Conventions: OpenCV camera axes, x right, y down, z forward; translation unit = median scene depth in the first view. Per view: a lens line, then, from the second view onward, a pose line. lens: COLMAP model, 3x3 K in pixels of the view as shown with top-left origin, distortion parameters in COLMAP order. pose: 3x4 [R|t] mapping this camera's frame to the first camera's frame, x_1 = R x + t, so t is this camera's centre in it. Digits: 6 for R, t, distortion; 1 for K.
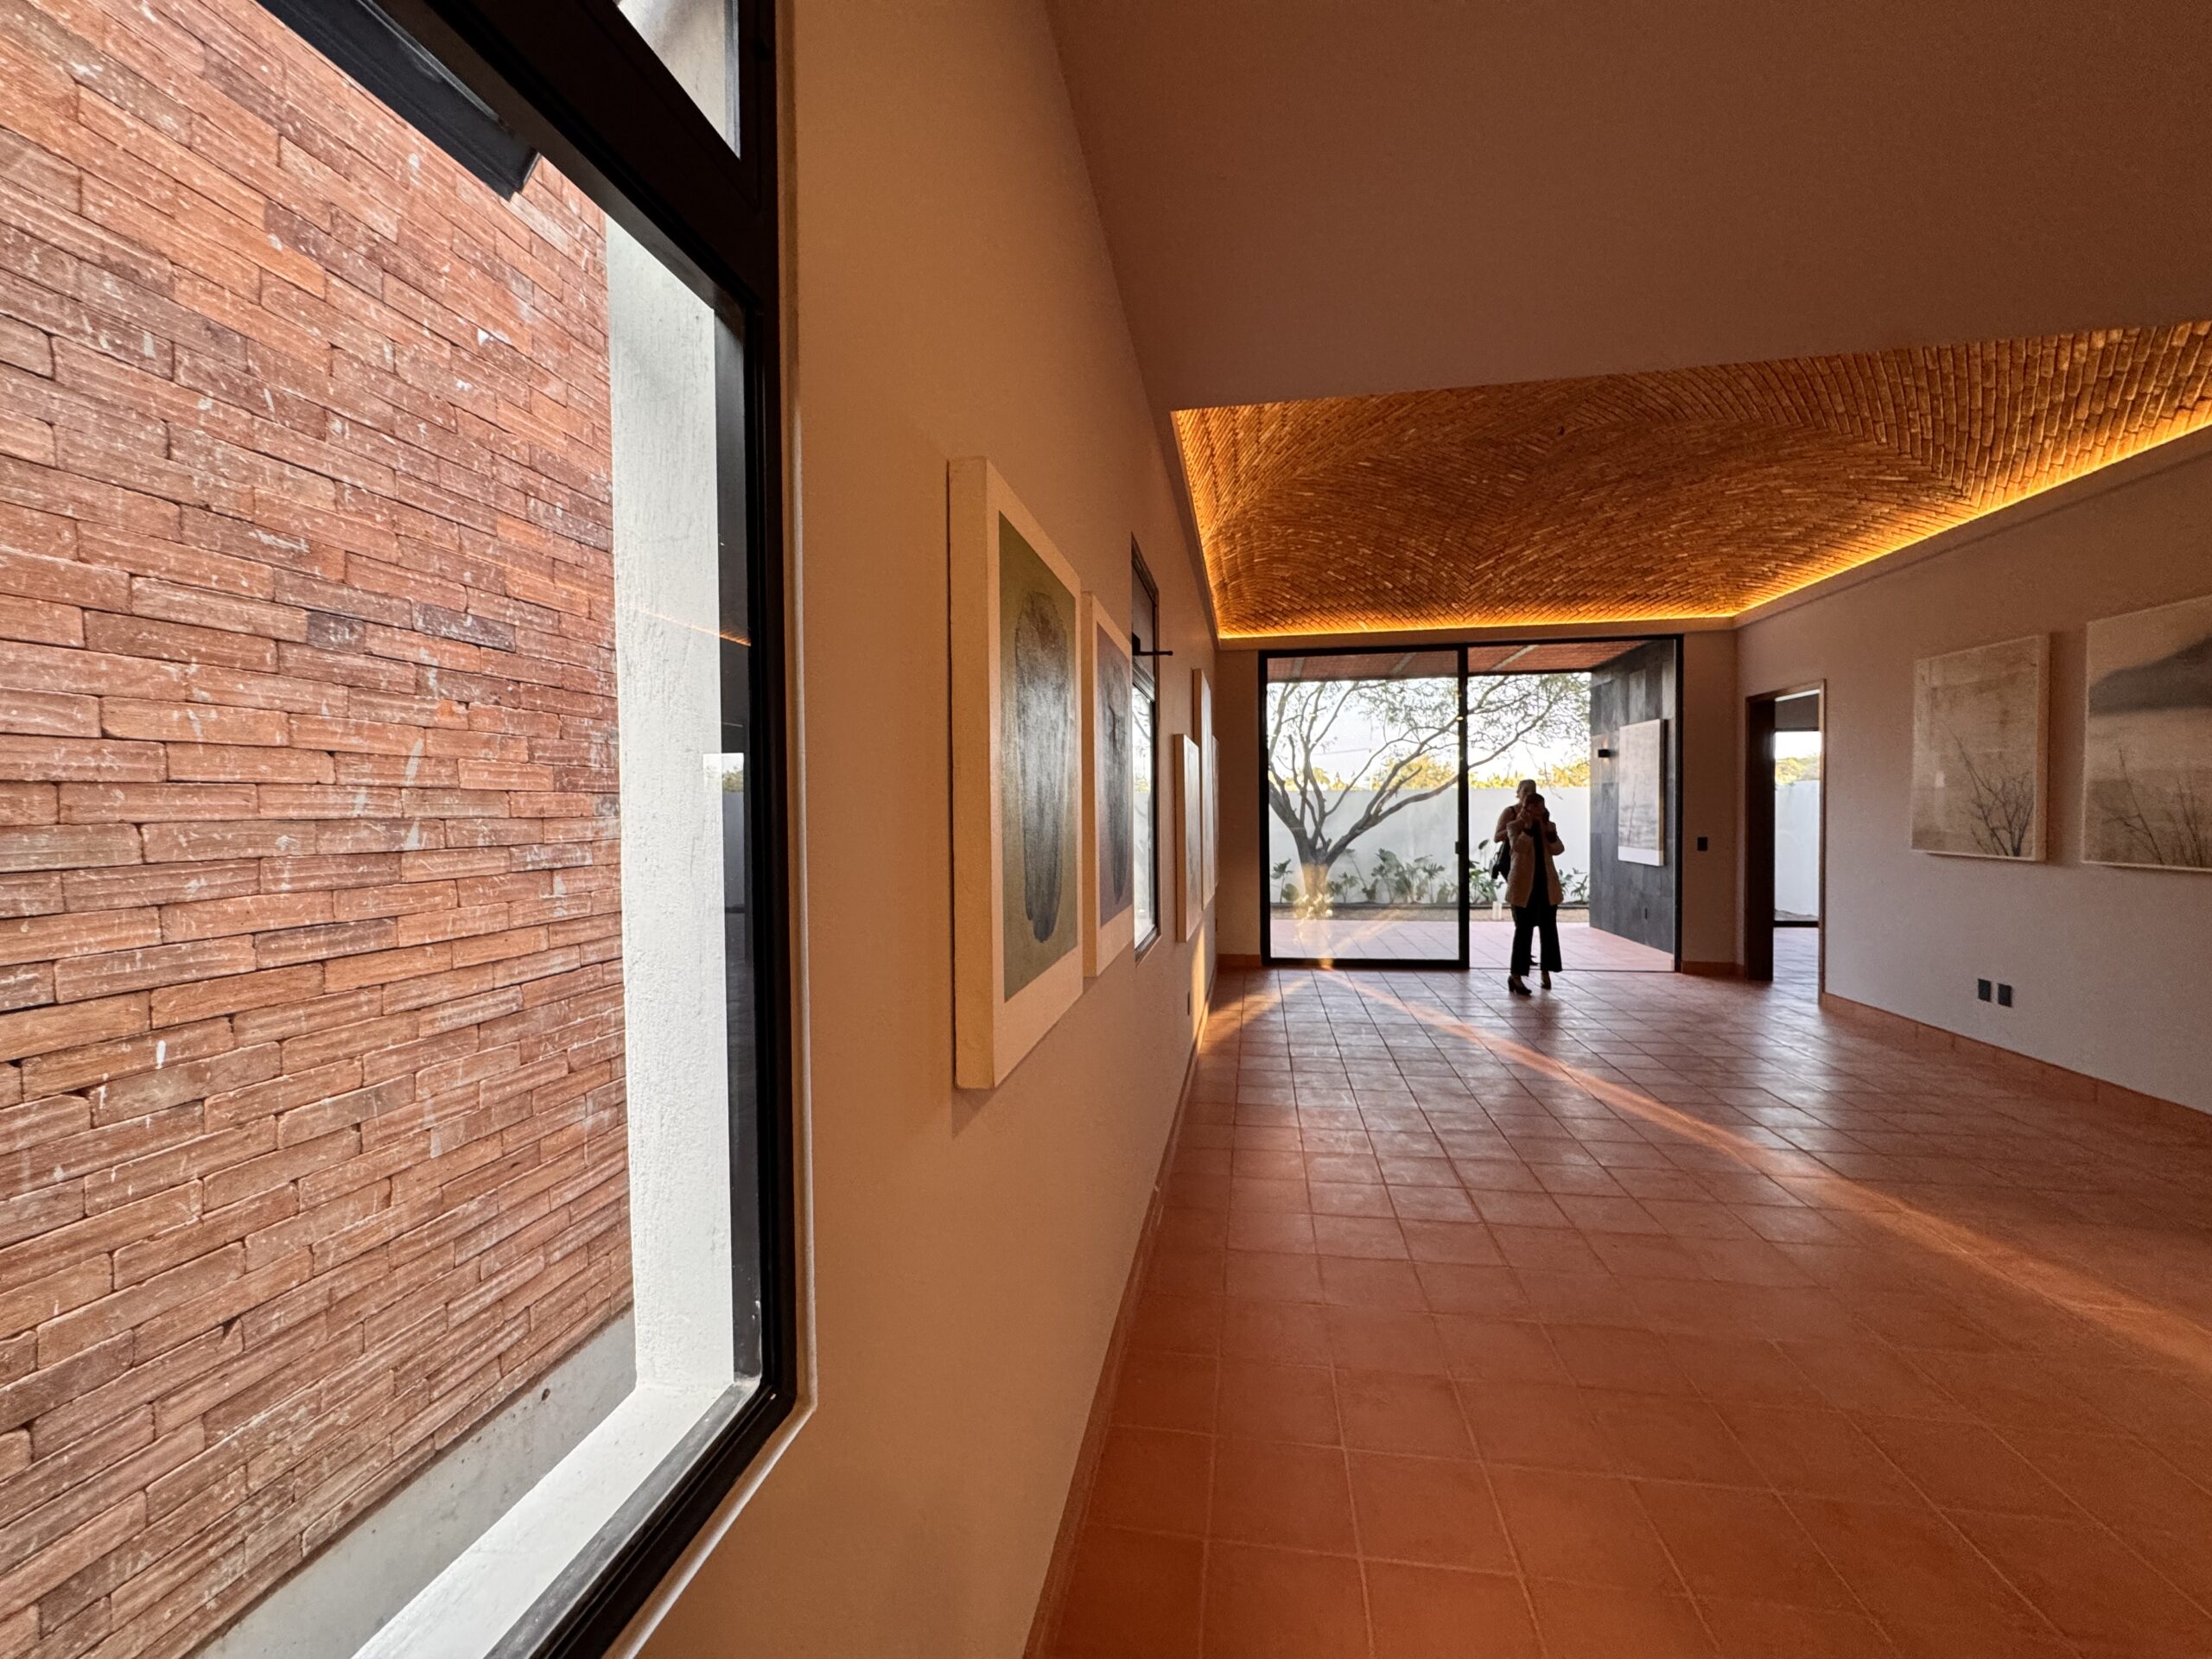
lens RADIAL K [[880.9, 0, 1098.2], [0, 880.9, 829.7], [0, 0, 1]] dist [-0.006992, 0.000350]
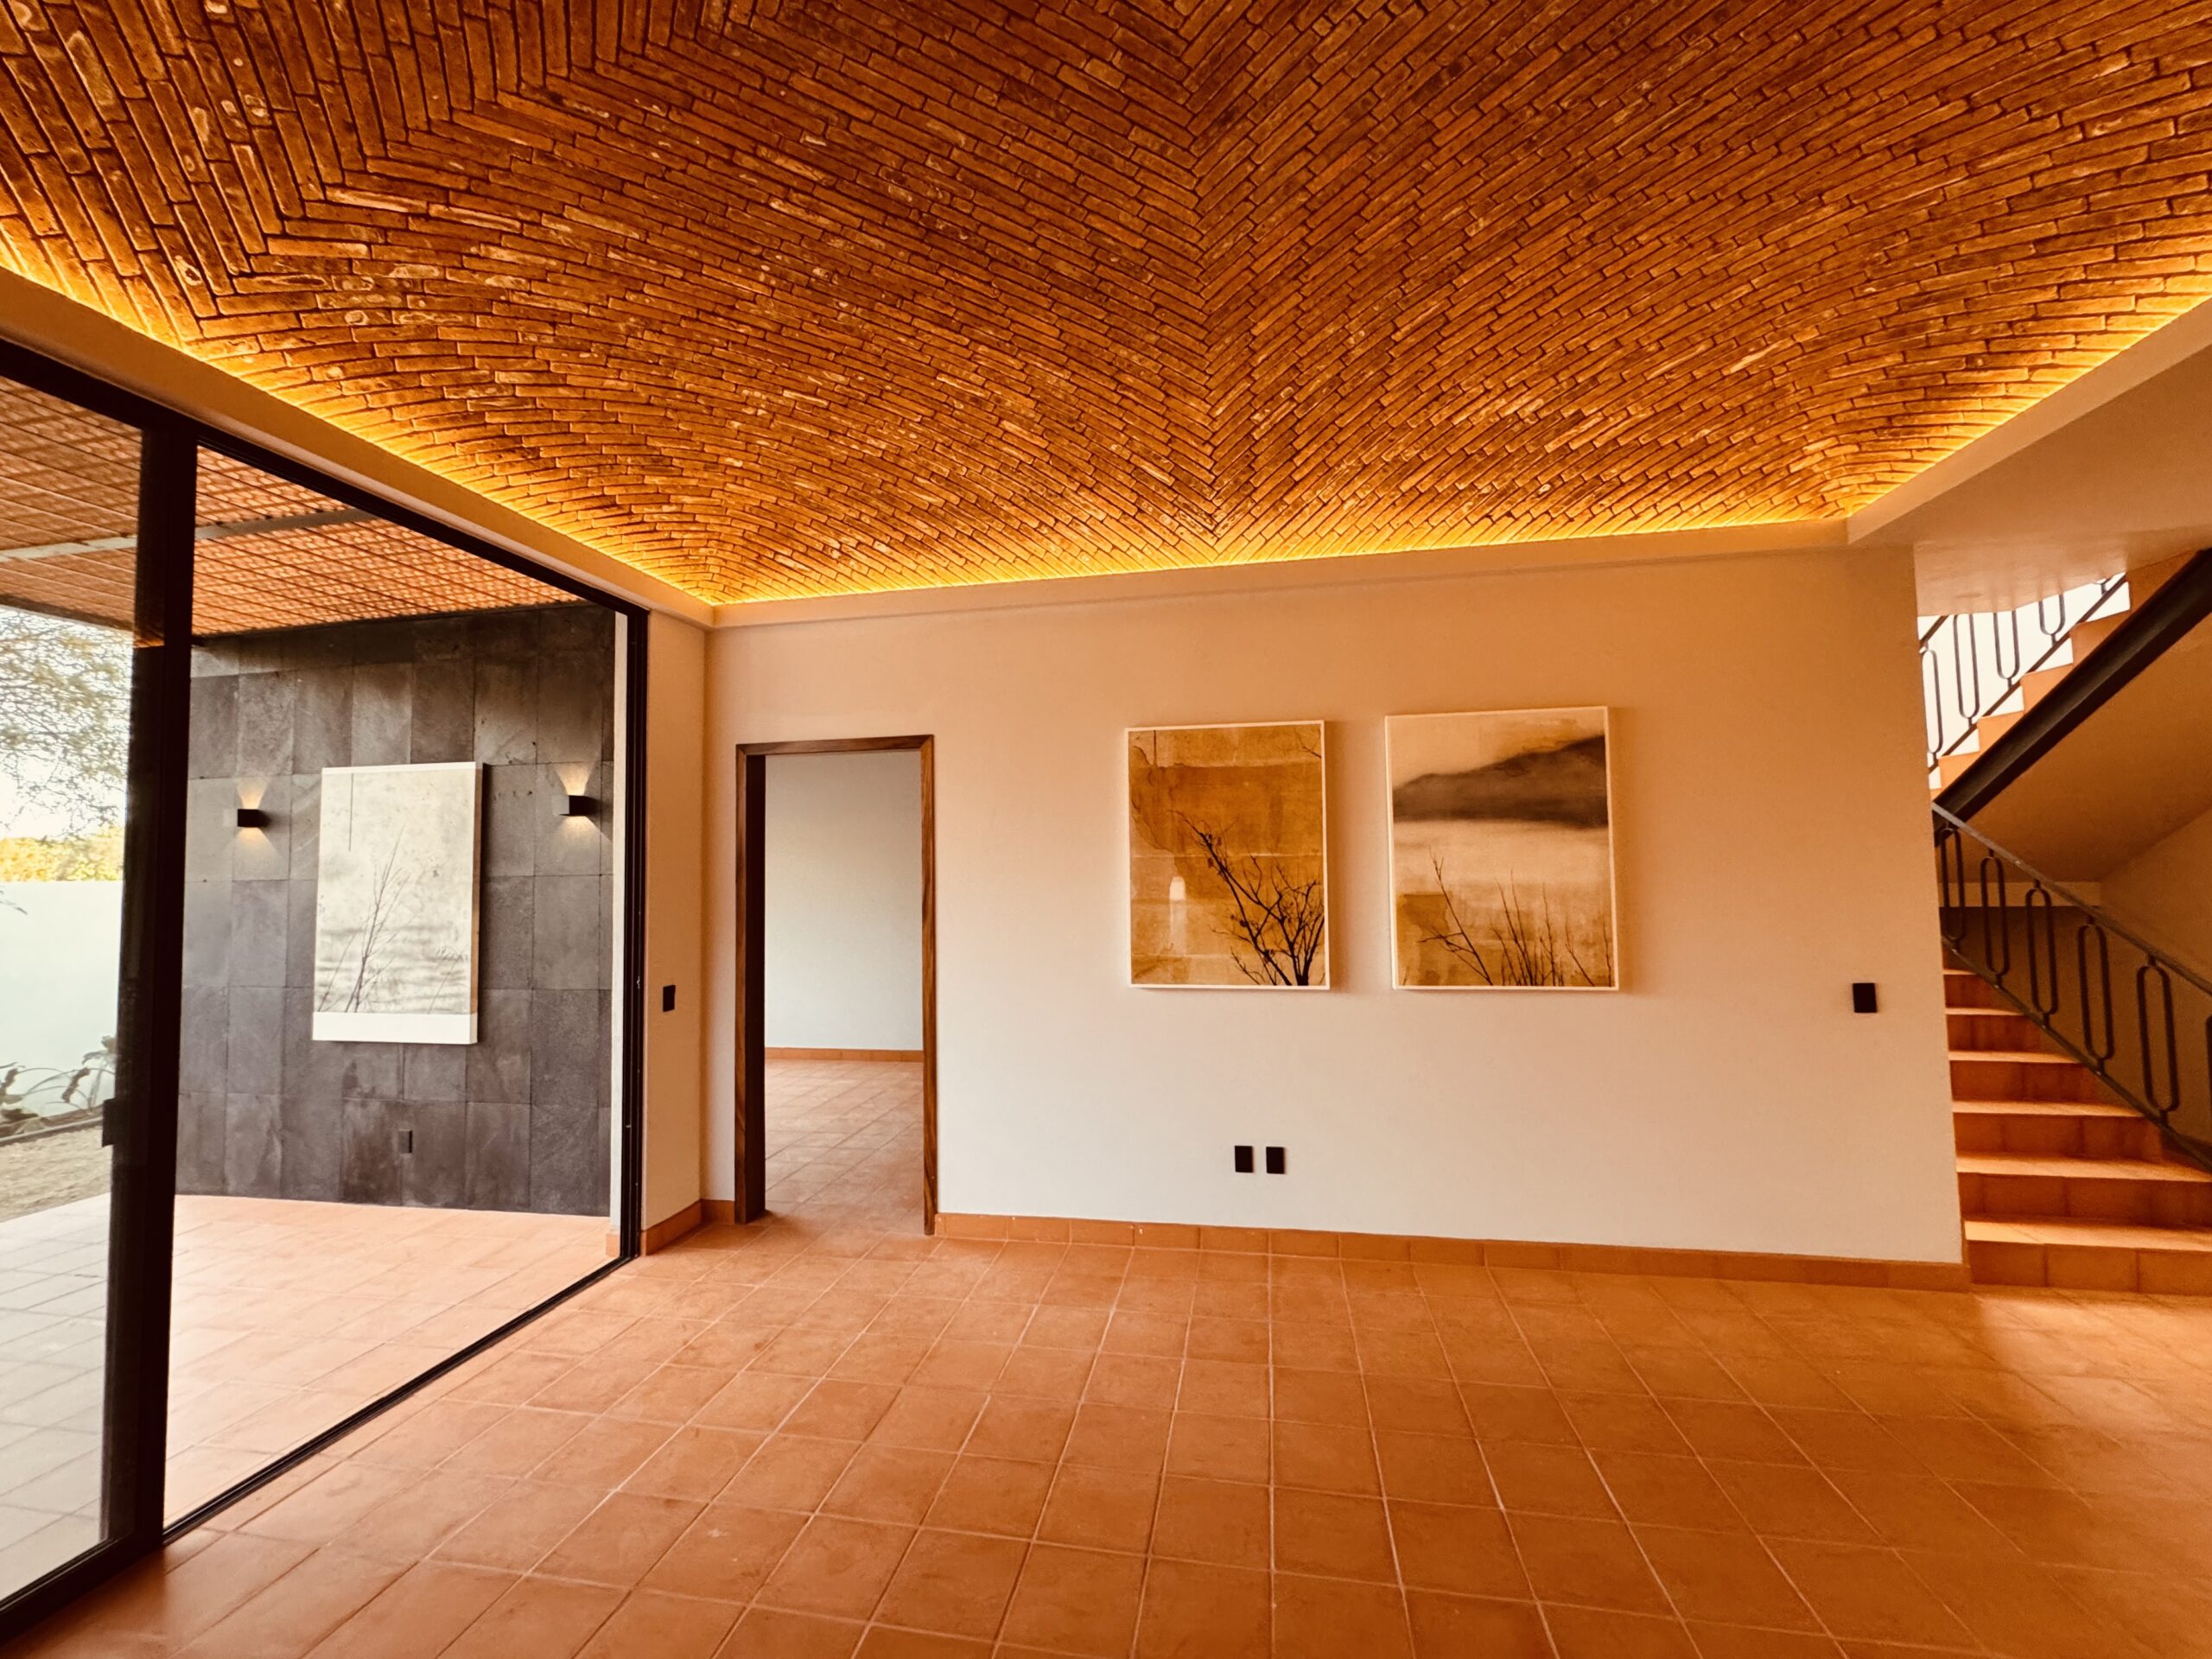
lens RADIAL K [[880.9, 0, 1107.0], [0, 880.9, 832.3], [0, 0, 1]] dist [-0.006992, 0.000350]
pose [[0.004177, 0.061512, 0.998098, 0.211655], [0.040747, 0.997267, -0.061632, -0.065857], [-0.999161, 0.040927, 0.001659, 1.125125]]
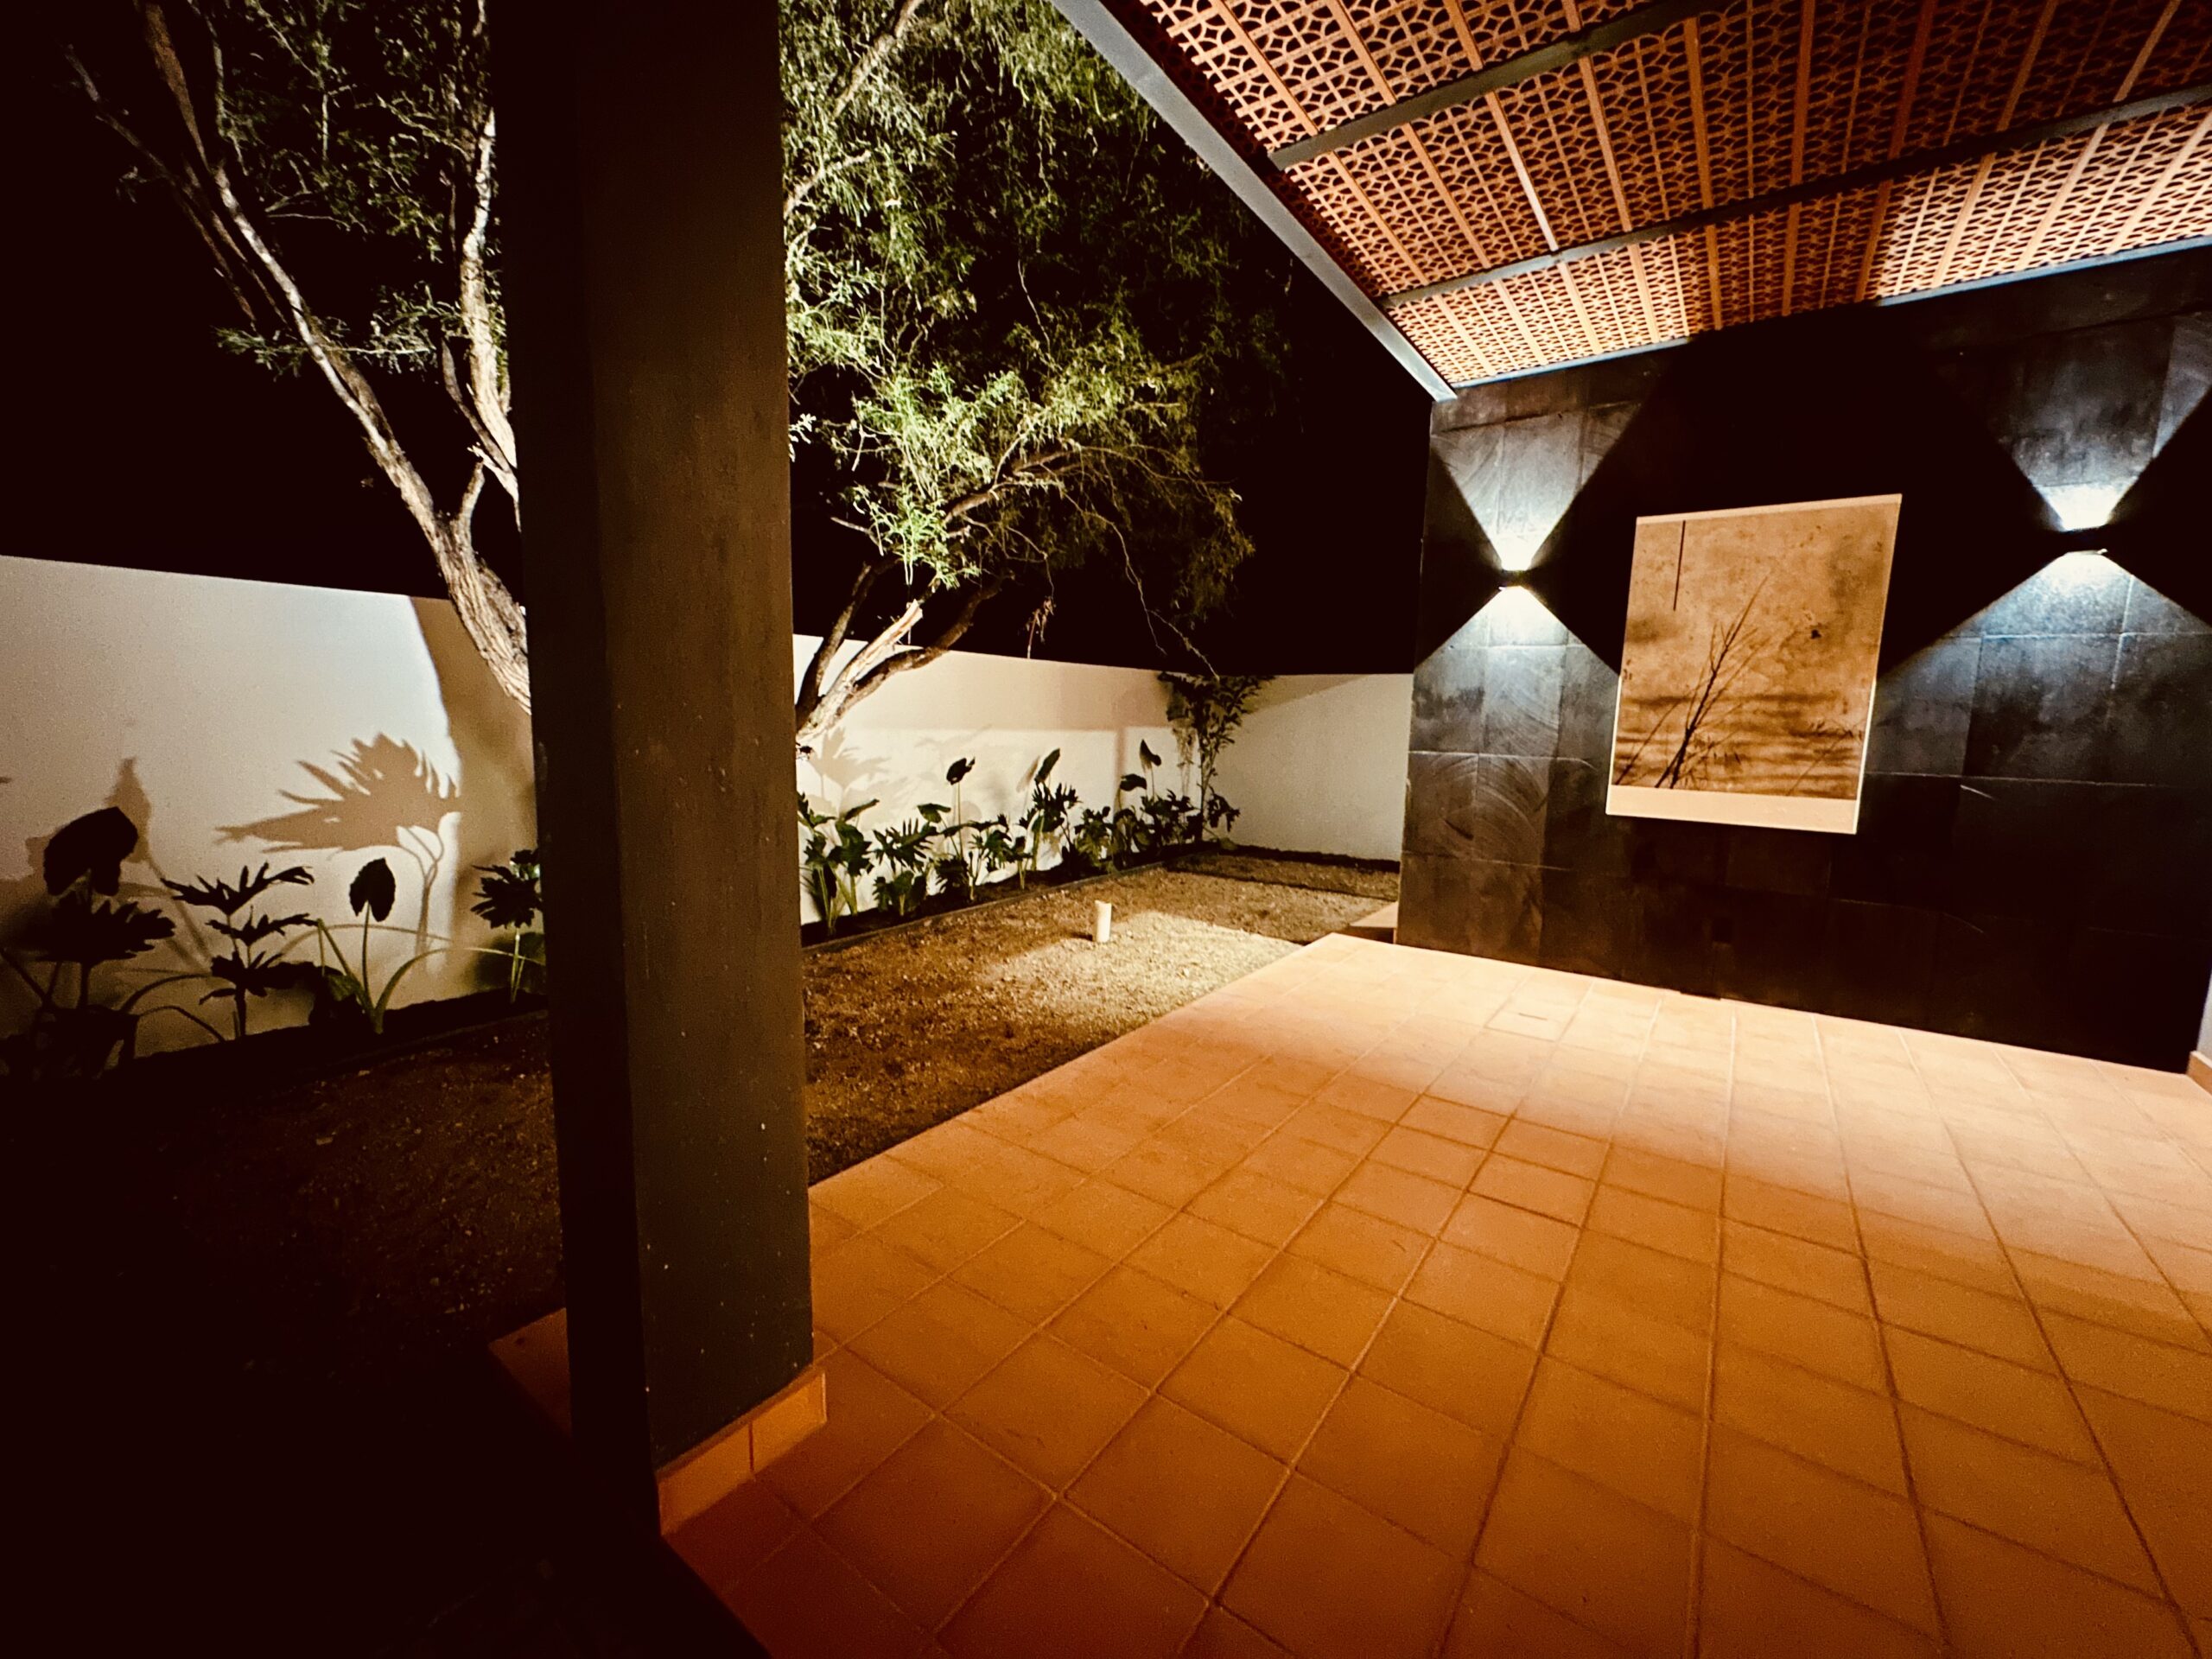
lens RADIAL K [[887.0, 0, 1103.7], [0, 887.0, 826.4], [0, 0, 1]] dist [-0.000457, 0.000018]
pose [[0.438649, -0.097062, 0.893401, 0.120160], [-0.006287, 0.993794, 0.111056, -0.019081], [-0.898637, -0.054331, 0.435316, 2.094179]]
